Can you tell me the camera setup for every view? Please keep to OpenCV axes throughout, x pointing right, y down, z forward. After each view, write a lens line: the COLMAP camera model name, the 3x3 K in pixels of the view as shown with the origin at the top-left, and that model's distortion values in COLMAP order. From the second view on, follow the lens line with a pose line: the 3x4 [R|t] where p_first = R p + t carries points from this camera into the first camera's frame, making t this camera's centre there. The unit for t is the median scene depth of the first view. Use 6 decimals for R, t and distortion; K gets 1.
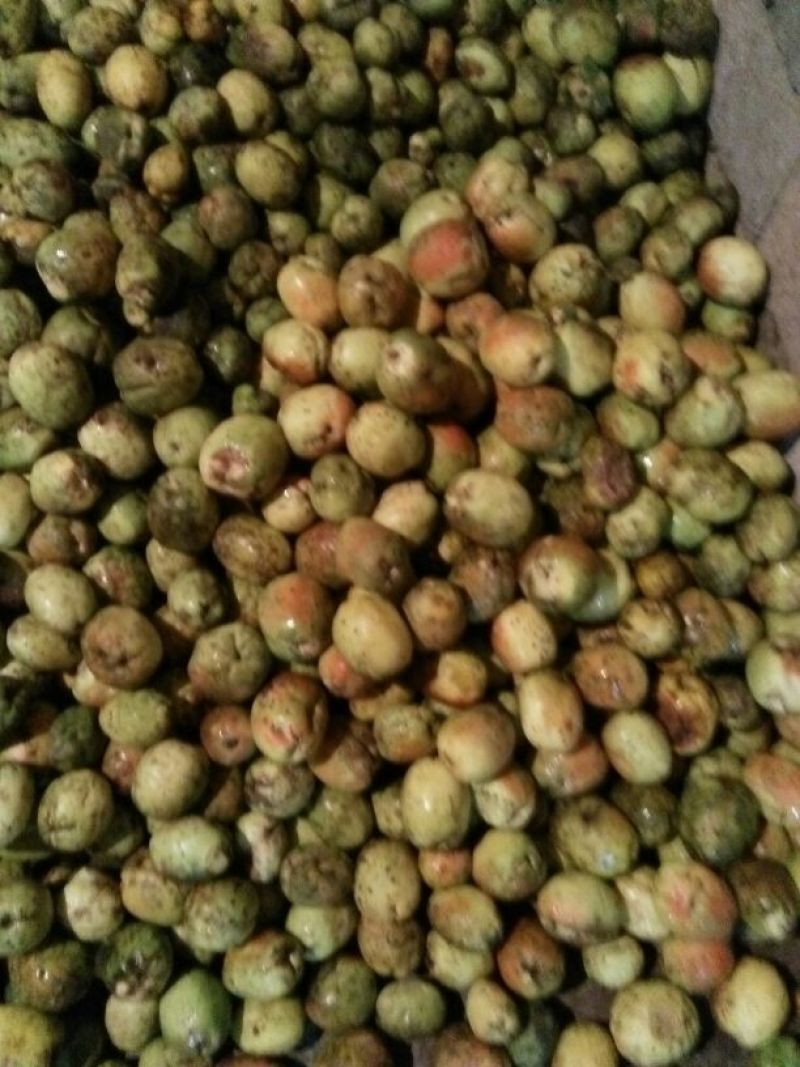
lens RADIAL K [[895.3, 0, 401.1], [0, 895.3, 540.1], [0, 0, 1]] dist [0.068191, -0.120564]
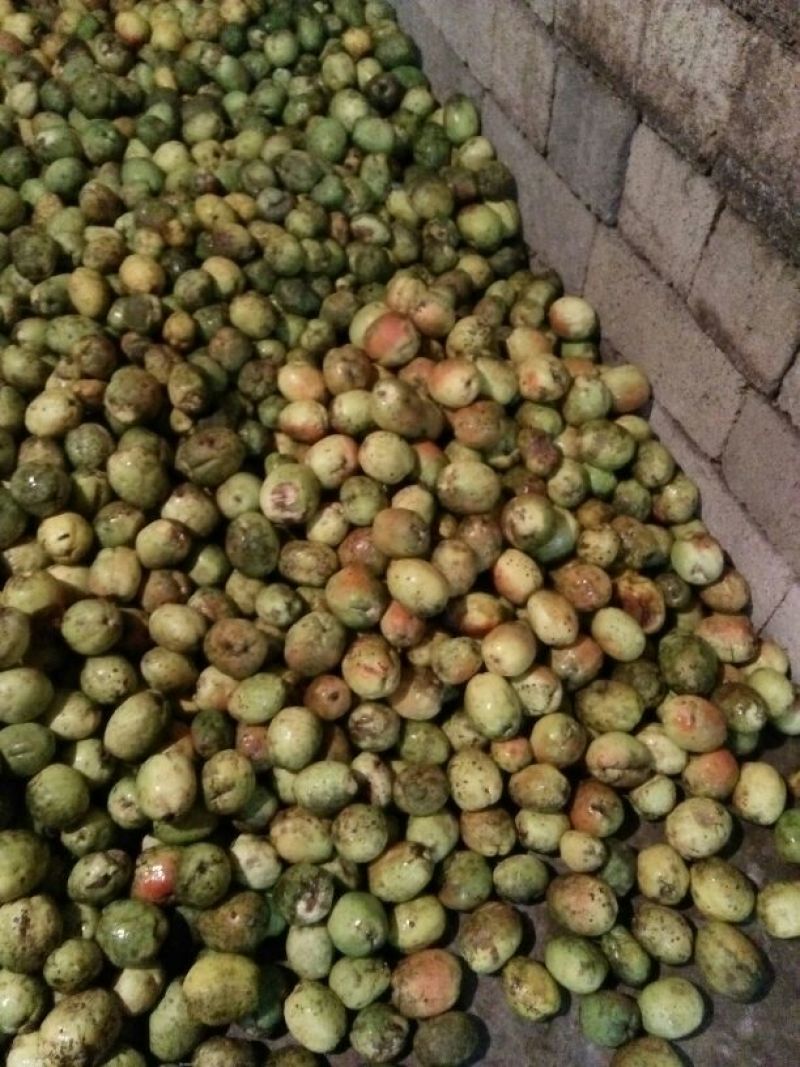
lens RADIAL K [[895.3, 0, 401.1], [0, 895.3, 540.1], [0, 0, 1]] dist [0.068191, -0.120564]
pose [[0.957107, -0.233942, 0.170932, -0.255348], [0.268218, 0.938516, -0.217365, 0.308783], [-0.109572, 0.253889, 0.961007, -0.312196]]
